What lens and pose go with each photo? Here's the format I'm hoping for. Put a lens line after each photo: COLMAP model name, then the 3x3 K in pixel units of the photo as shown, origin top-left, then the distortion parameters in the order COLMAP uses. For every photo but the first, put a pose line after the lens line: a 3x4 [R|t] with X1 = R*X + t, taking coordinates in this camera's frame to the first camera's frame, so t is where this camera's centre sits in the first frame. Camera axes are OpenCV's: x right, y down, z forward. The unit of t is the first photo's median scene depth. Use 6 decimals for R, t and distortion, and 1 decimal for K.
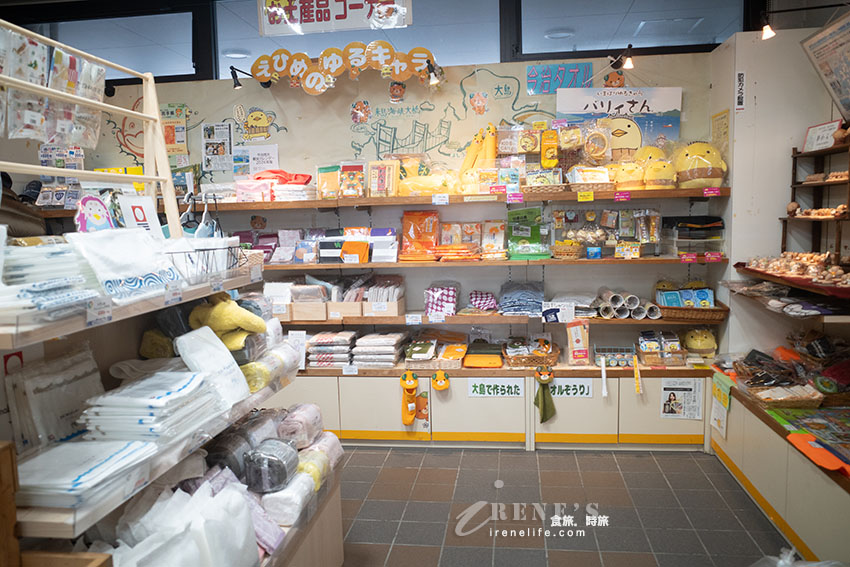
lens RADIAL K [[696.3, 0, 425.5], [0, 696.3, 286.2], [0, 0, 1]] dist [-0.050614, 0.054991]
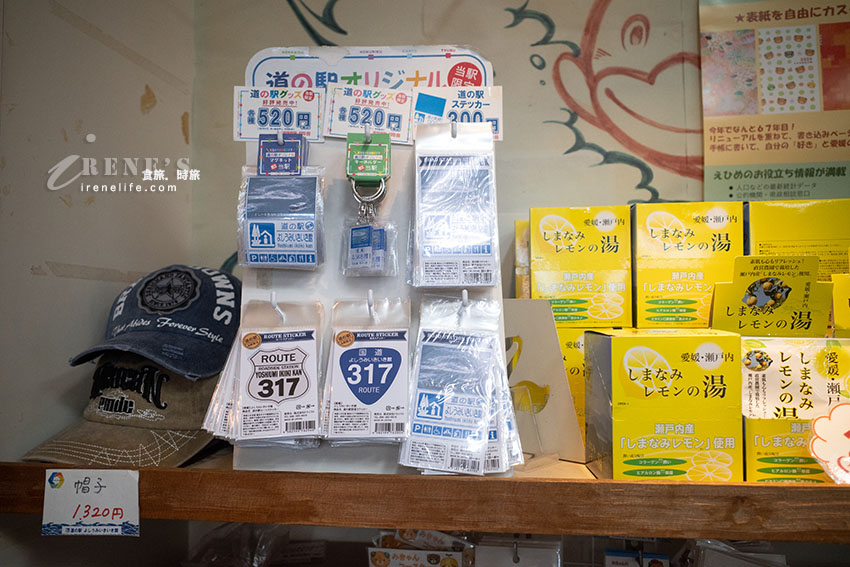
lens RADIAL K [[696.3, 0, 424.8], [0, 696.3, 281.1], [0, 0, 1]] dist [-0.050614, 0.054991]
pose [[0.999460, 0.022559, -0.023909, -0.510001], [-0.026322, 0.984917, -0.171013, -0.123092], [0.019691, 0.171550, 0.984979, 0.842884]]
